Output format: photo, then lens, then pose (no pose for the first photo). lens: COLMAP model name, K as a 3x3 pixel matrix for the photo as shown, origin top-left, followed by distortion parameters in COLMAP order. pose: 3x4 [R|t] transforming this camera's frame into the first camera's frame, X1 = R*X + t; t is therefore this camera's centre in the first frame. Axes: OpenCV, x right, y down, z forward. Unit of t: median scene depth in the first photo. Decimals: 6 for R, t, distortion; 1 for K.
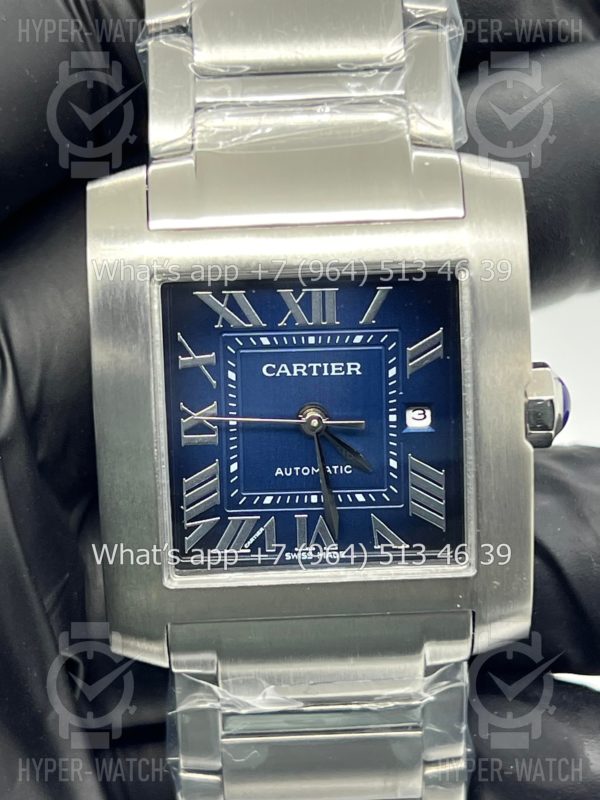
lens RADIAL K [[1852.6, 0, 300.0], [0, 1852.6, 400.0], [0, 0, 1]] dist [-0.002601, 4.992603]
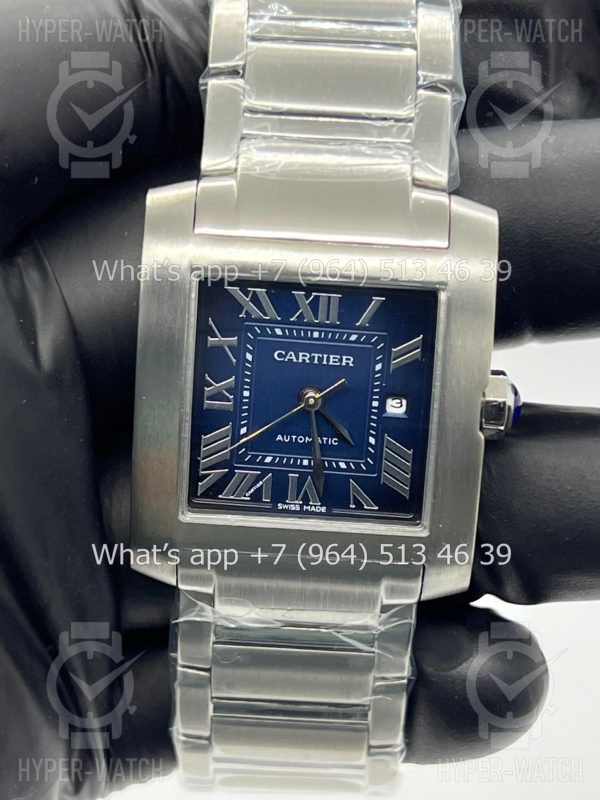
lens RADIAL K [[1783.4, 0, 299.6], [0, 1783.4, 437.9], [0, 0, 1]] dist [0.018928, -0.237095]
pose [[0.994904, 0.100249, -0.010821, 0.015097], [-0.099703, 0.994098, 0.042755, -0.013582], [0.015043, -0.041458, 0.999027, -0.191235]]
